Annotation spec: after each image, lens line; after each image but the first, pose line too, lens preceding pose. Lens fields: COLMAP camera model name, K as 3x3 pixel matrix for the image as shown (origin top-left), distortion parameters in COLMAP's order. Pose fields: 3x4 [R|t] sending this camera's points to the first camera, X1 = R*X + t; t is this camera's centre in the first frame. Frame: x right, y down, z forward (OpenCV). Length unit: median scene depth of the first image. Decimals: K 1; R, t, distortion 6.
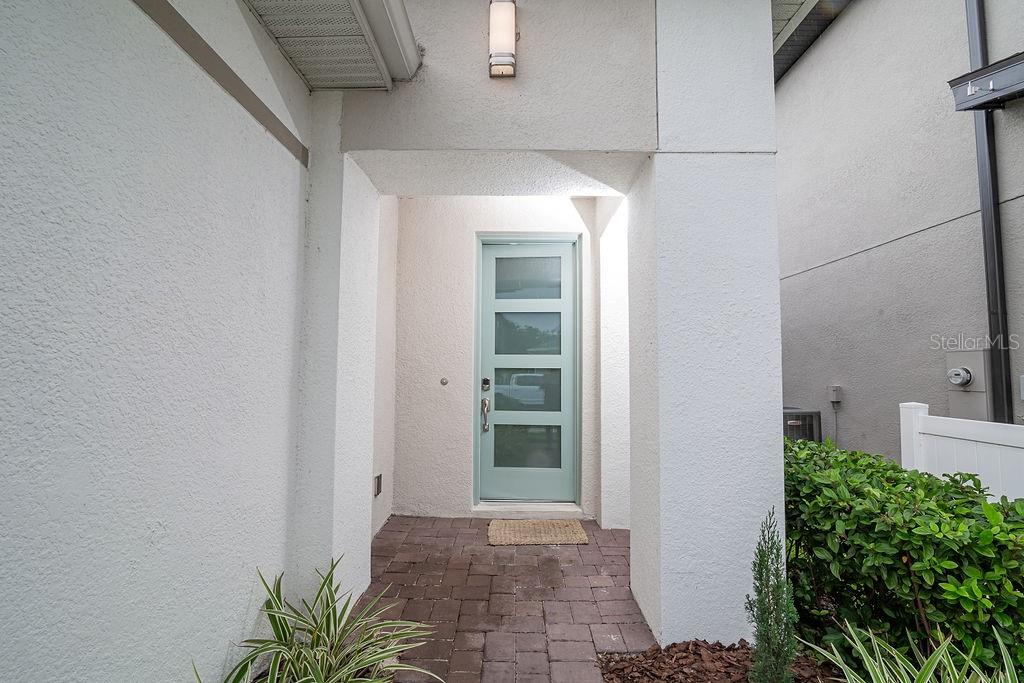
lens RADIAL K [[467.4, 0, 510.5], [0, 467.4, 339.8], [0, 0, 1]] dist [-0.019810, 0.000999]
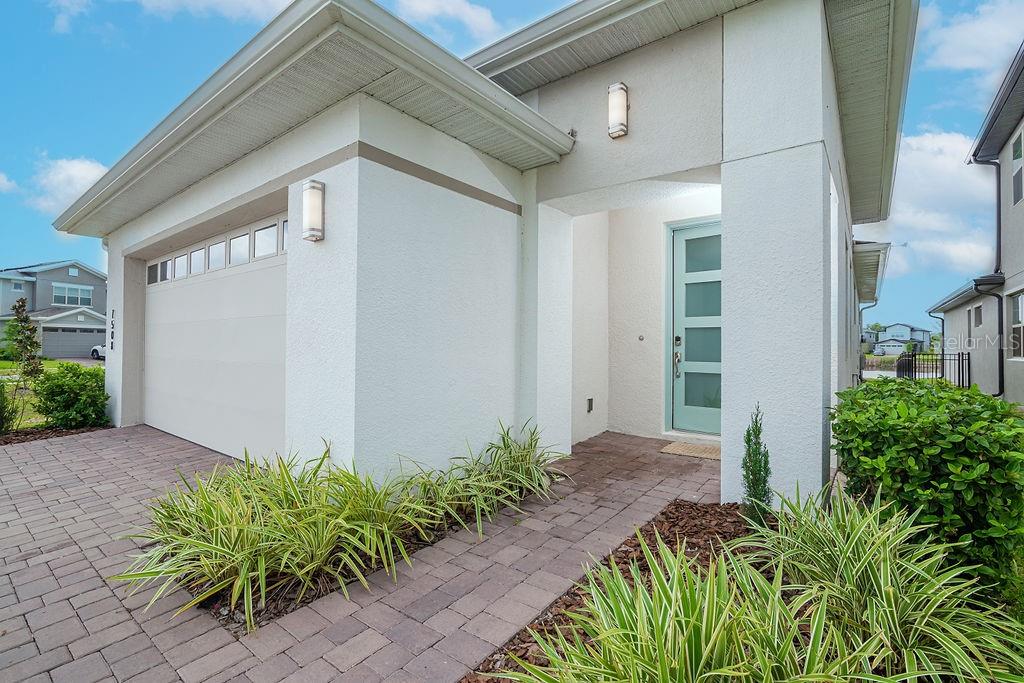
lens RADIAL K [[467.4, 0, 510.5], [0, 467.4, 339.8], [0, 0, 1]] dist [-0.019810, 0.000999]
pose [[0.794407, -0.007783, -0.607336, 0.643431], [0.036710, 0.998705, 0.035219, 0.055855], [0.606275, -0.050274, 0.793664, -0.519423]]
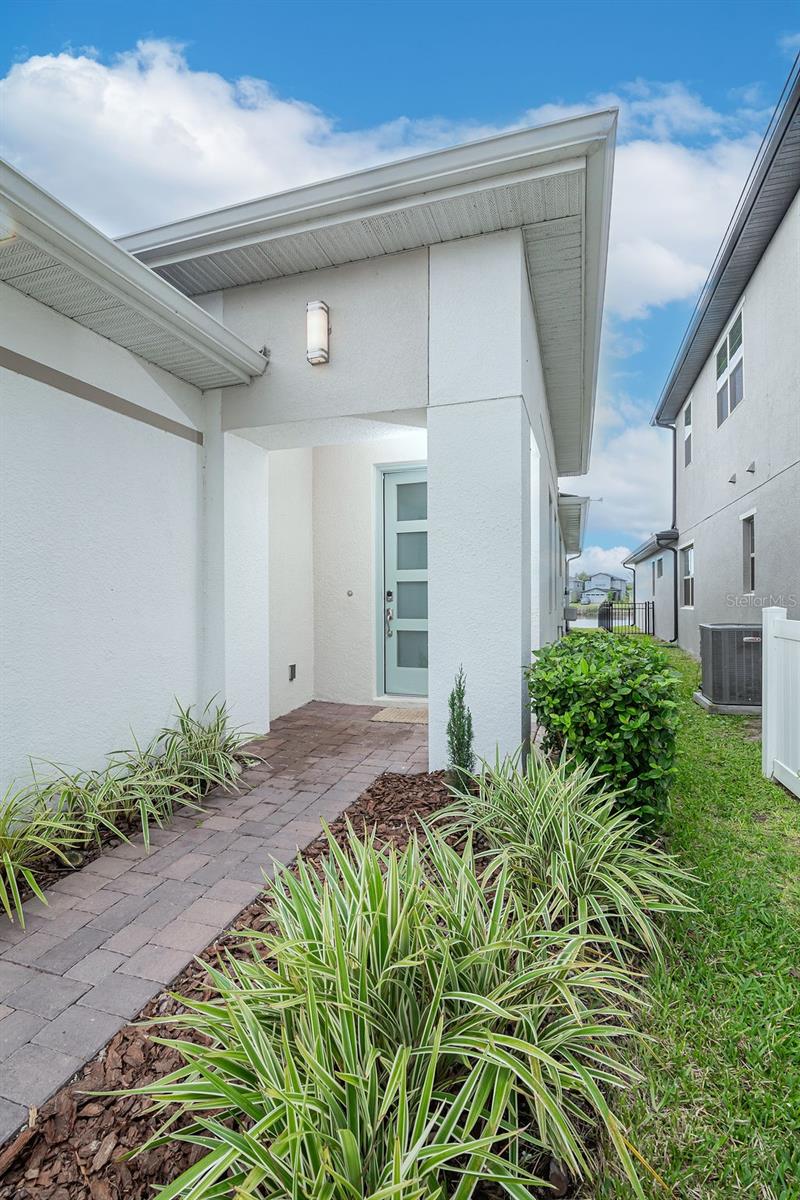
lens RADIAL K [[547.8, 0, 397.3], [0, 547.8, 600.8], [0, 0, 1]] dist [-0.019810, 0.000999]
pose [[0.951965, -0.008385, -0.306092, 0.684898], [0.029831, 0.997410, 0.065453, 0.033794], [0.304751, -0.071439, 0.949749, -0.509992]]
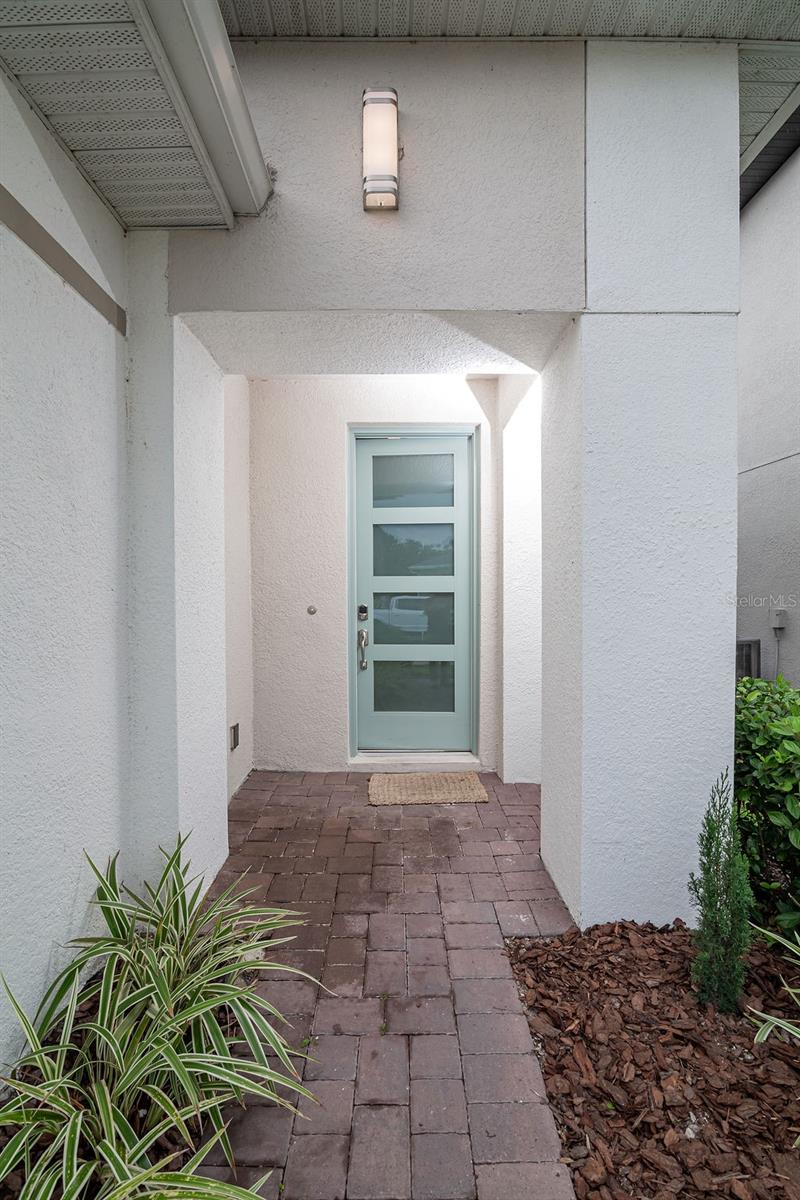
lens RADIAL K [[547.8, 0, 397.3], [0, 547.8, 600.8], [0, 0, 1]] dist [-0.019810, 0.000999]
pose [[0.999833, -0.011116, 0.014522, -0.010648], [0.009890, 0.996592, 0.081898, -0.007315], [-0.015383, -0.081740, 0.996535, 0.073167]]
